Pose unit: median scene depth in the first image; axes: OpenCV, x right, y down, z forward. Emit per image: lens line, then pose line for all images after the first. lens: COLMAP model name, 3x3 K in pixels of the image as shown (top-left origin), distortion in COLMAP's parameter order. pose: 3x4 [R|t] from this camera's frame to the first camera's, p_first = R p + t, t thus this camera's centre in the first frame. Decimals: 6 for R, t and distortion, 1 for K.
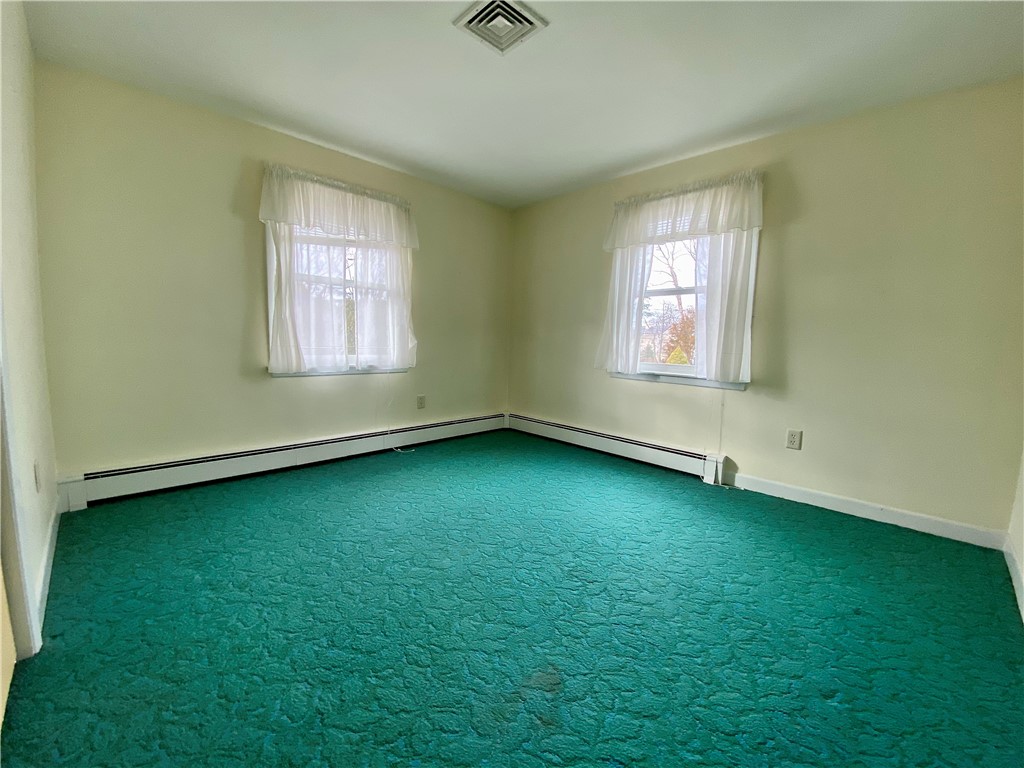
lens RADIAL K [[413.1, 0, 512.1], [0, 413.1, 387.2], [0, 0, 1]] dist [0.008487, -0.015583]
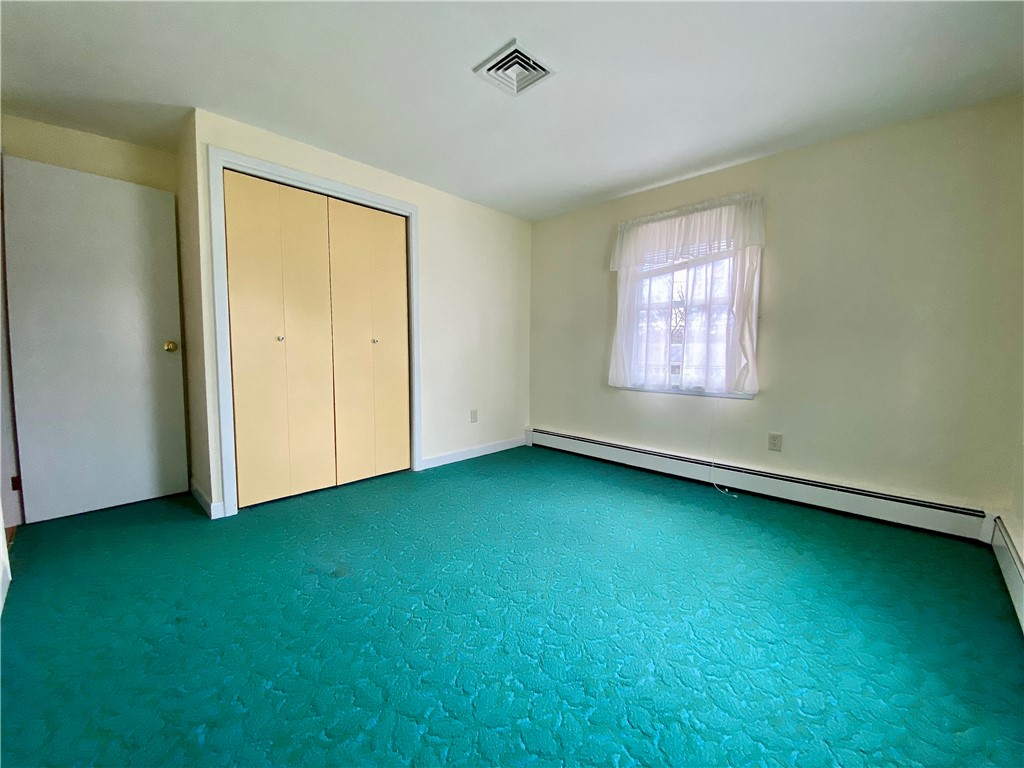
lens RADIAL K [[413.1, 0, 512.9], [0, 413.1, 385.6], [0, 0, 1]] dist [0.008487, -0.015583]
pose [[0.020393, 0.054463, -0.998308, 0.614733], [-0.125186, 0.990796, 0.051496, -0.053954], [0.991924, 0.123924, 0.027023, 0.584498]]
